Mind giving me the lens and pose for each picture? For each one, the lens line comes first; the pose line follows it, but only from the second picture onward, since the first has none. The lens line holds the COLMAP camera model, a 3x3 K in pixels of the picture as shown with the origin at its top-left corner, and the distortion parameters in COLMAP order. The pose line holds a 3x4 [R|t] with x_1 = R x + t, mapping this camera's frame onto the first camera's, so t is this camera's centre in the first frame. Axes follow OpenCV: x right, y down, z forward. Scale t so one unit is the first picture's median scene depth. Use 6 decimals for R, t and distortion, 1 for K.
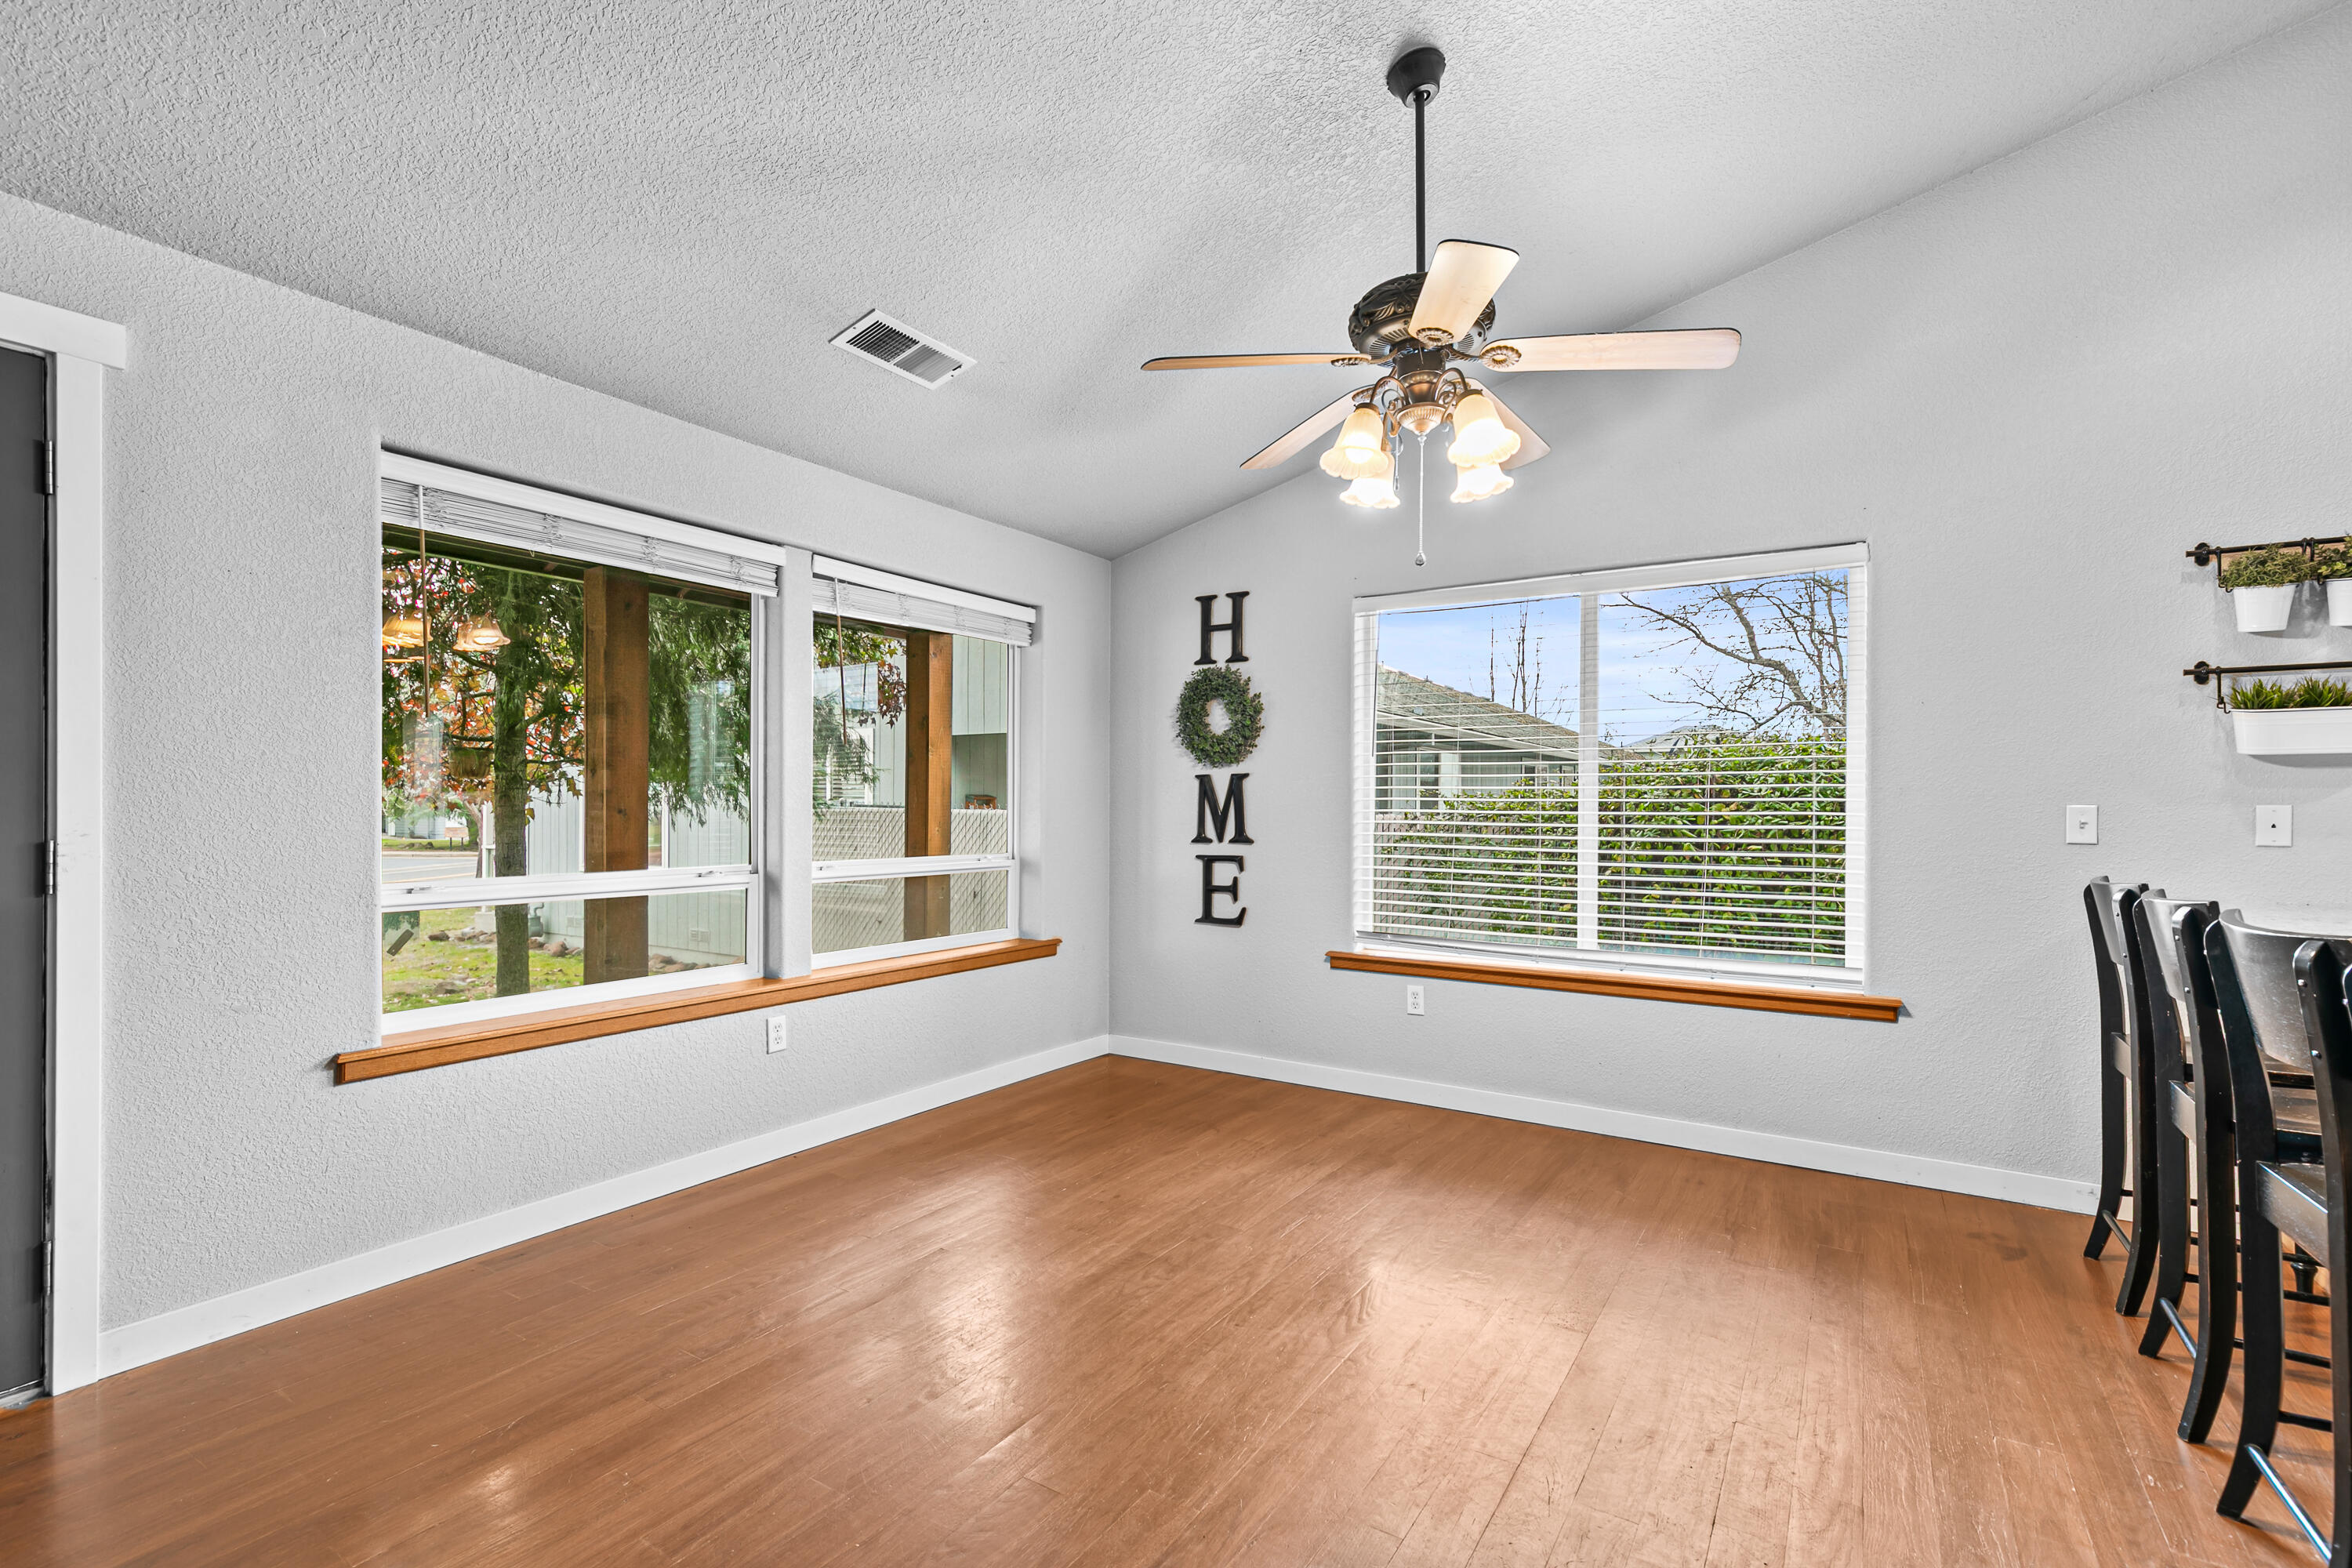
lens RADIAL K [[1066.3, 0, 1187.5], [0, 1066.3, 799.7], [0, 0, 1]] dist [0.009277, -0.001537]
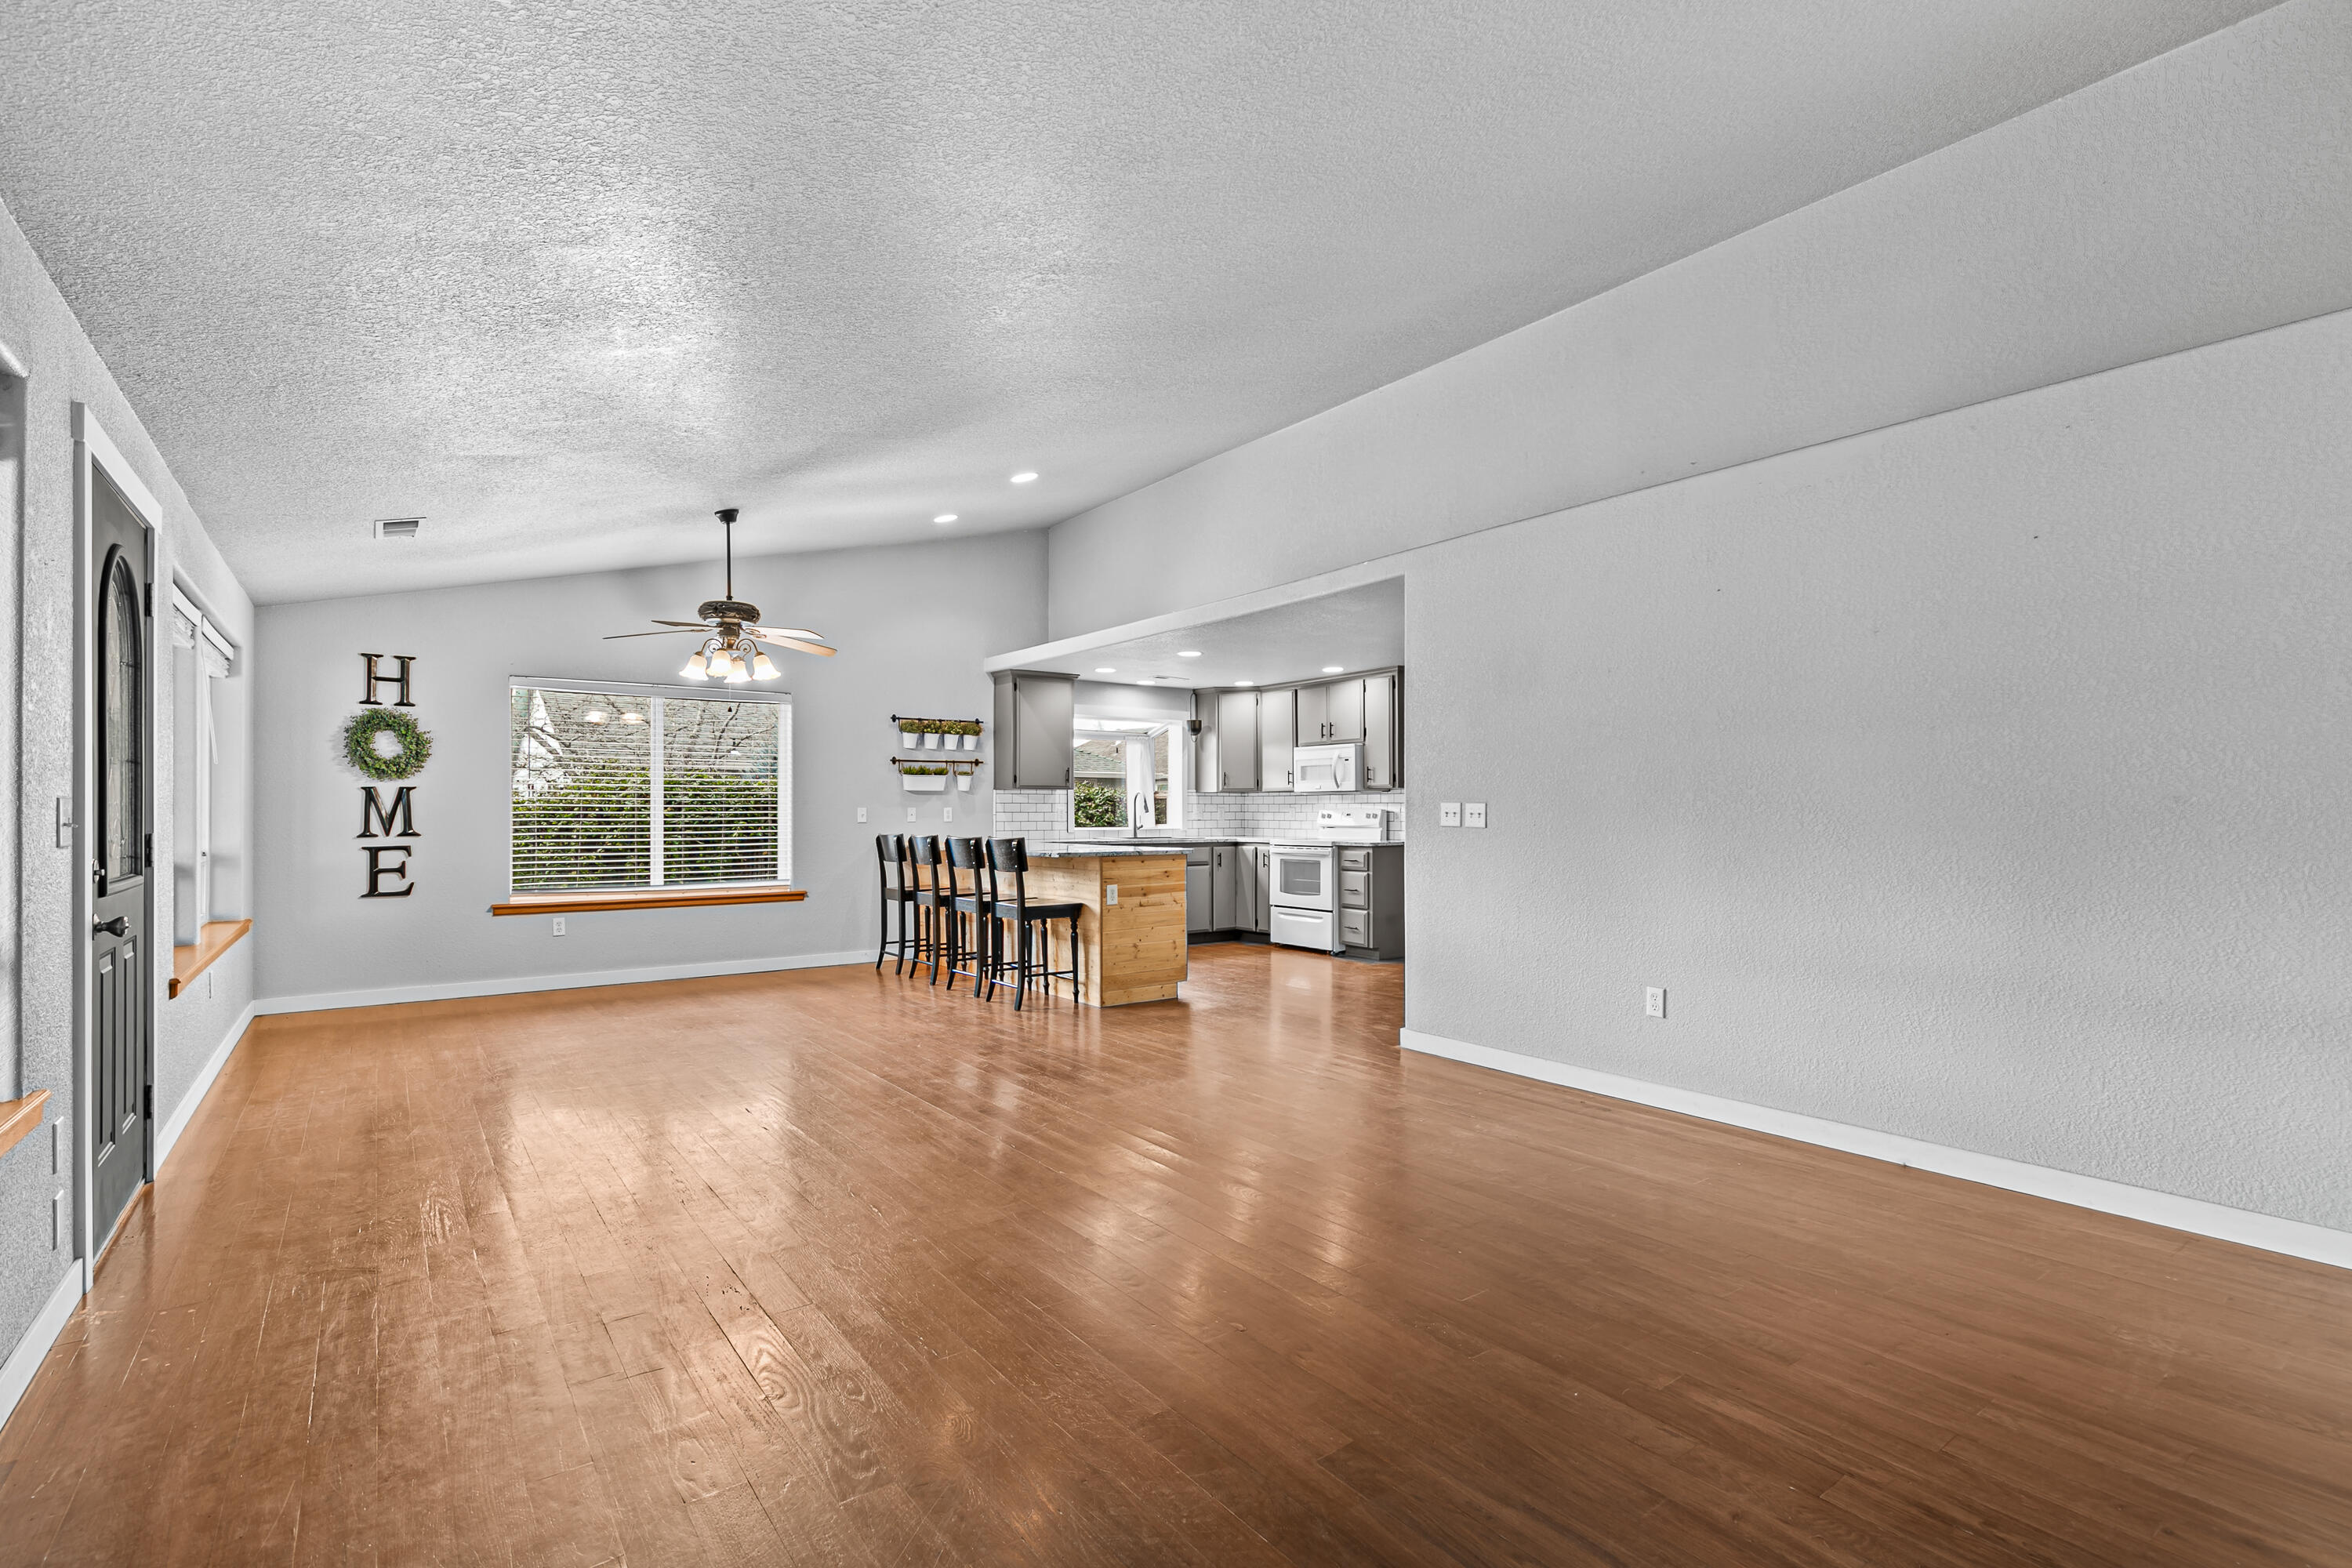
lens RADIAL K [[1066.3, 0, 1187.5], [0, 1066.3, 799.7], [0, 0, 1]] dist [0.009277, -0.001537]
pose [[0.345437, 0.004817, 0.938430, -0.912652], [-0.002828, 0.999988, -0.004092, -0.004524], [-0.938438, -0.001241, 0.345446, -0.440761]]
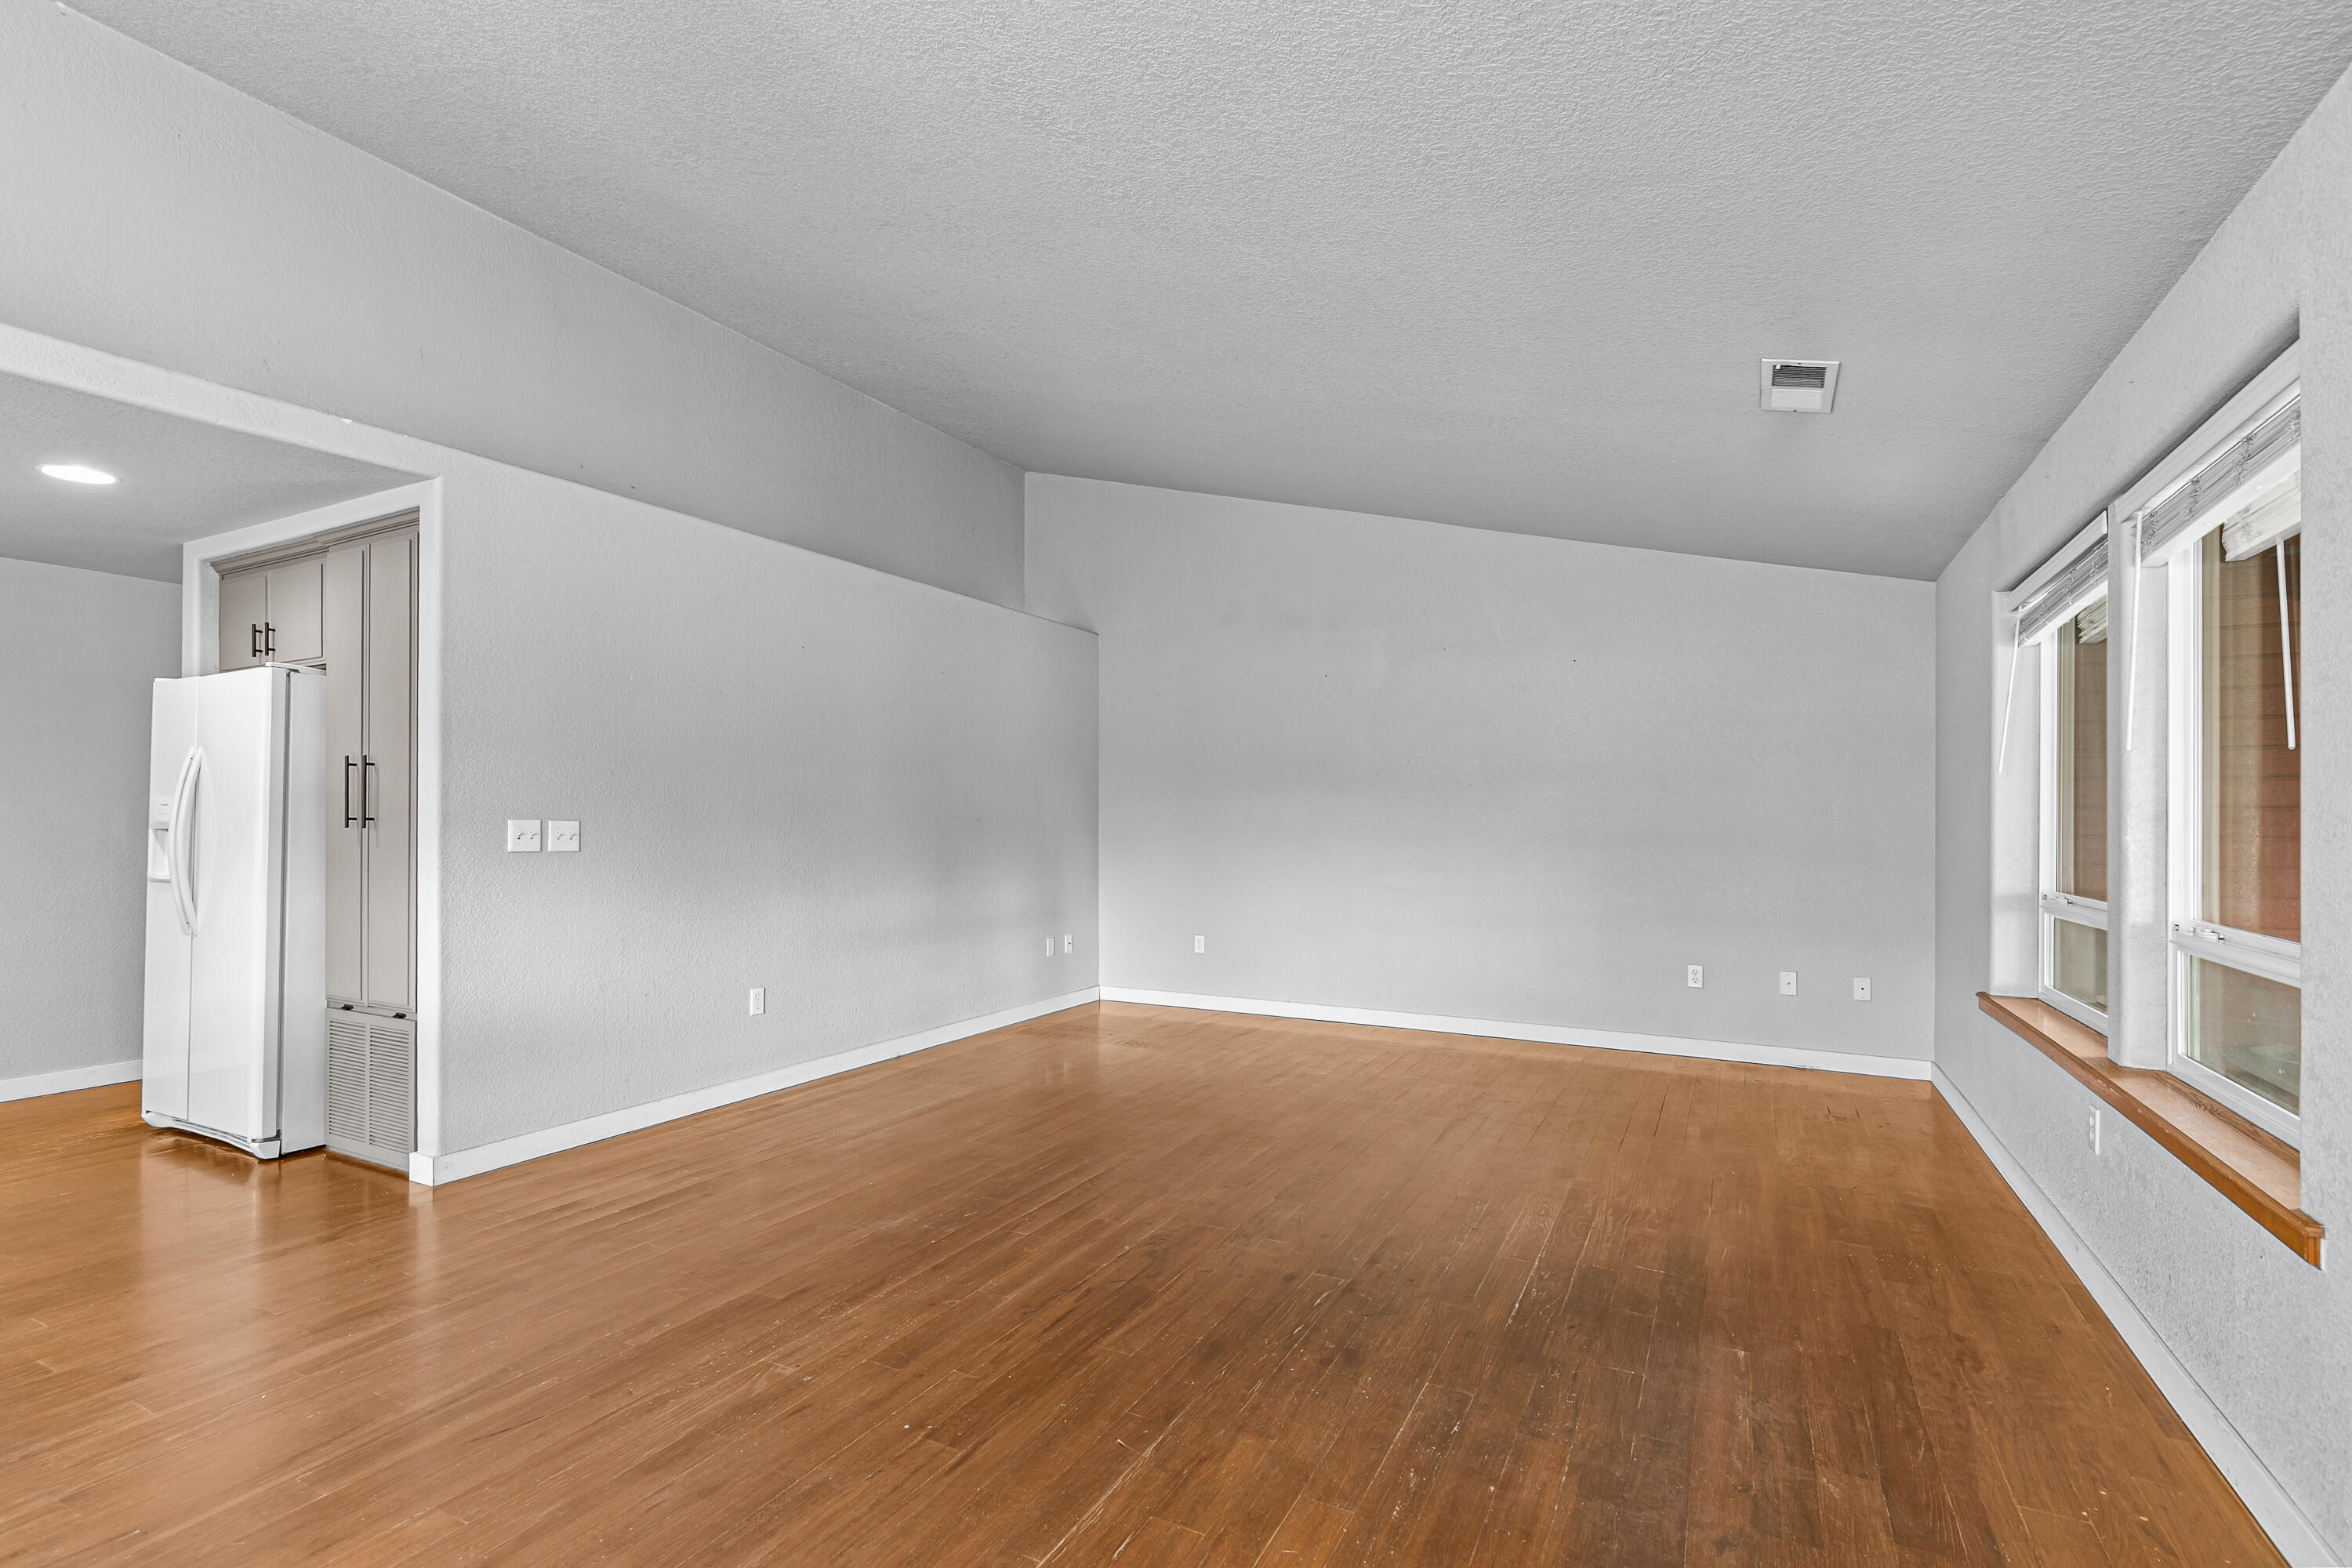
lens RADIAL K [[1066.3, 0, 1187.5], [0, 1066.3, 799.7], [0, 0, 1]] dist [0.009277, -0.001537]
pose [[-0.995669, -0.009845, -0.092446, -0.243482], [-0.008043, 0.999771, -0.019844, -0.010416], [0.092621, -0.019014, -0.995520, 0.526352]]
